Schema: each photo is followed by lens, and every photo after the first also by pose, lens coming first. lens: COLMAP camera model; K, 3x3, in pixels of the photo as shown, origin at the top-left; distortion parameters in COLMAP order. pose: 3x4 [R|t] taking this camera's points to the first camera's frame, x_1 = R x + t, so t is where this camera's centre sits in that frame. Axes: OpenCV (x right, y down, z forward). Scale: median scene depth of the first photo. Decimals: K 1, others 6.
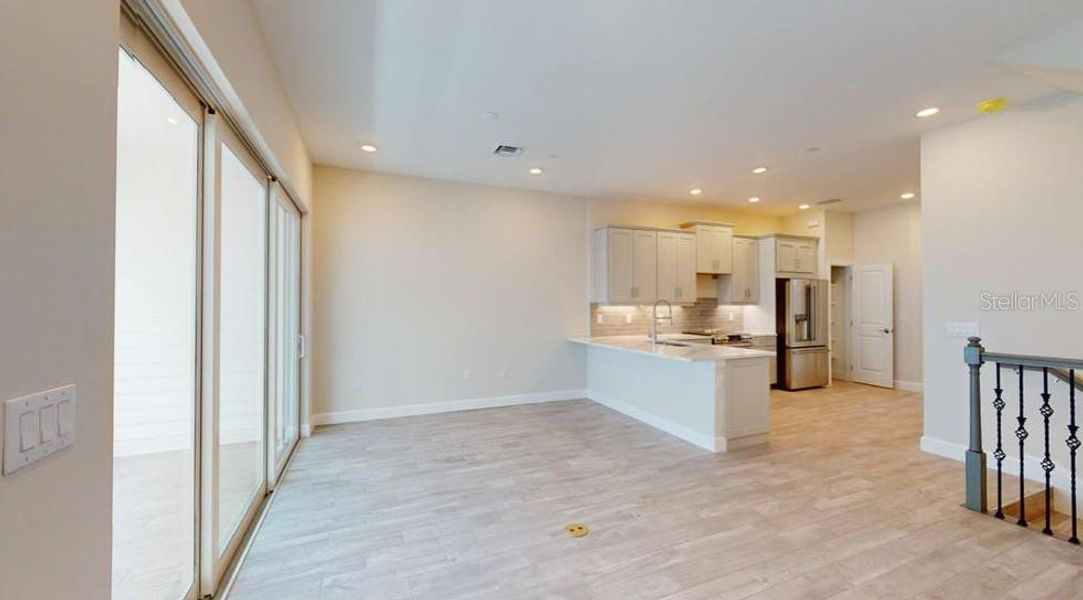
lens RADIAL K [[401.4, 0, 540.3], [0, 401.4, 292.5], [0, 0, 1]] dist [-0.000028, -0.000187]
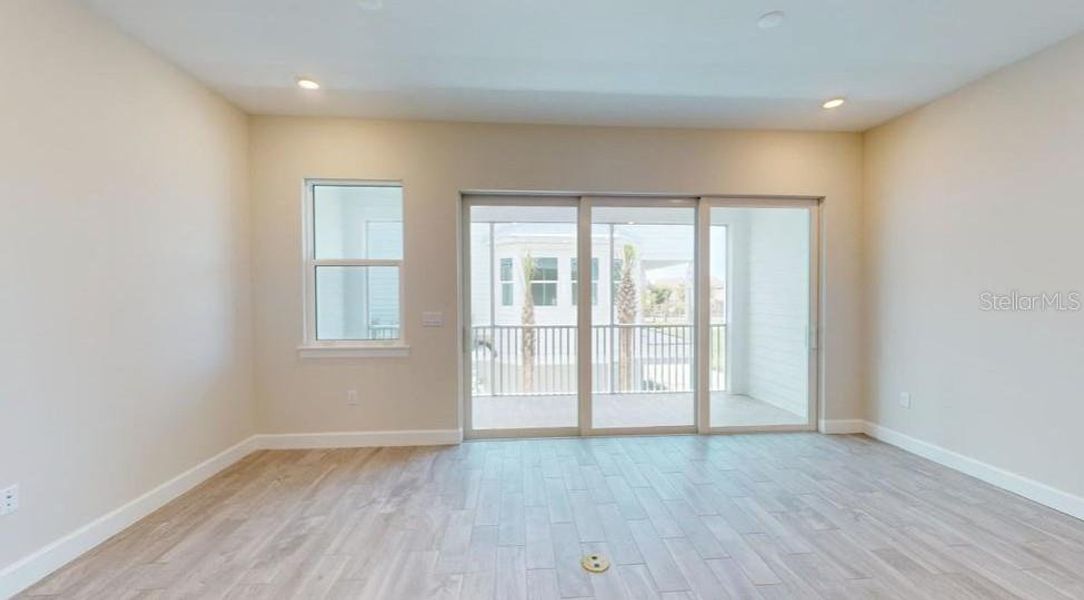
lens RADIAL K [[401.7, 0, 545.1], [0, 401.7, 299.8], [0, 0, 1]] dist [-0.000028, -0.000187]
pose [[-0.319113, 0.009620, -0.947668, 0.594556], [0.031342, 0.999509, -0.000408, 0.023629], [0.947198, -0.029832, -0.319258, 0.766635]]
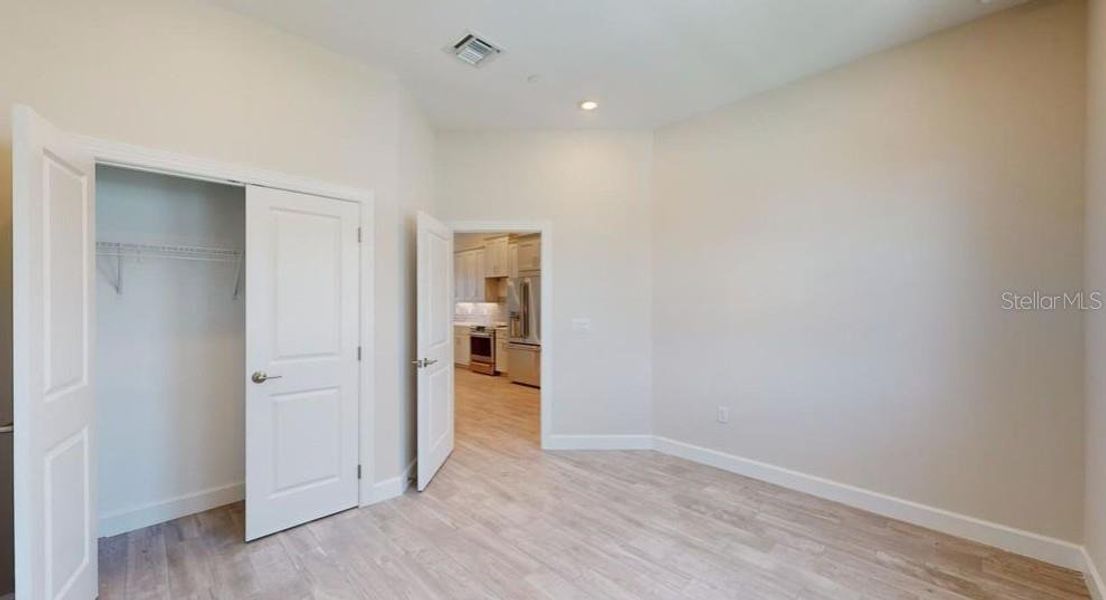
lens RADIAL K [[409.6, 0, 553.9], [0, 409.6, 300.2], [0, 0, 1]] dist [0.002967, -0.000215]
pose [[0.363779, -0.003685, -0.931478, 2.890491], [0.025889, 0.999646, 0.006156, 0.036615], [0.931125, -0.026355, 0.363746, 1.204866]]
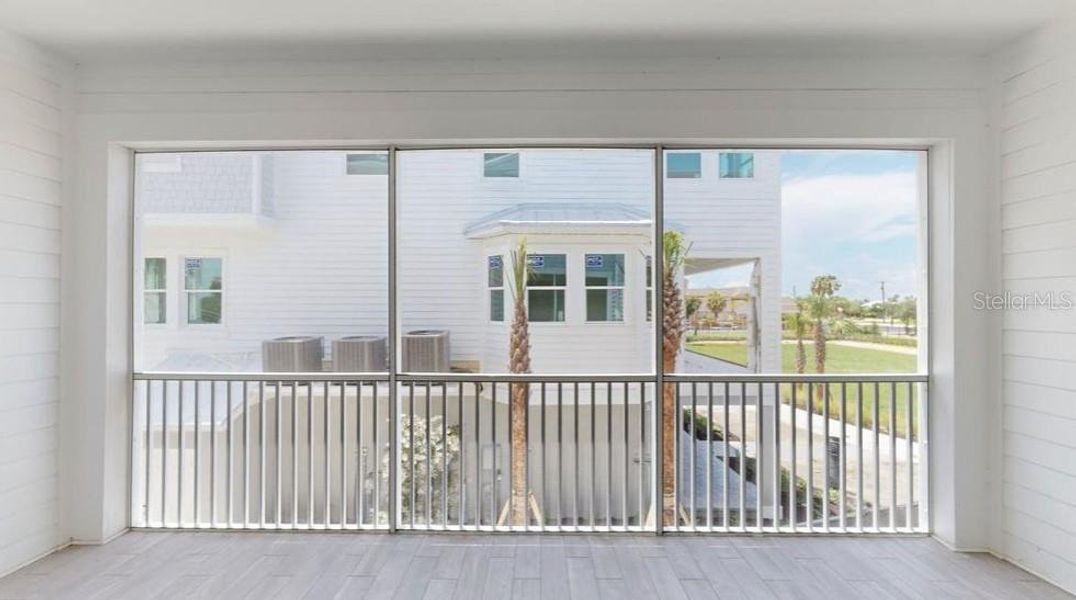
lens RADIAL K [[398.8, 0, 535.2], [0, 398.8, 304.3], [0, 0, 1]] dist [-0.000028, -0.000187]
pose [[-0.395911, -0.005410, -0.918273, -0.285966], [0.025564, 0.999530, -0.016910, 0.009269], [0.917933, -0.030169, -0.395586, 0.582251]]
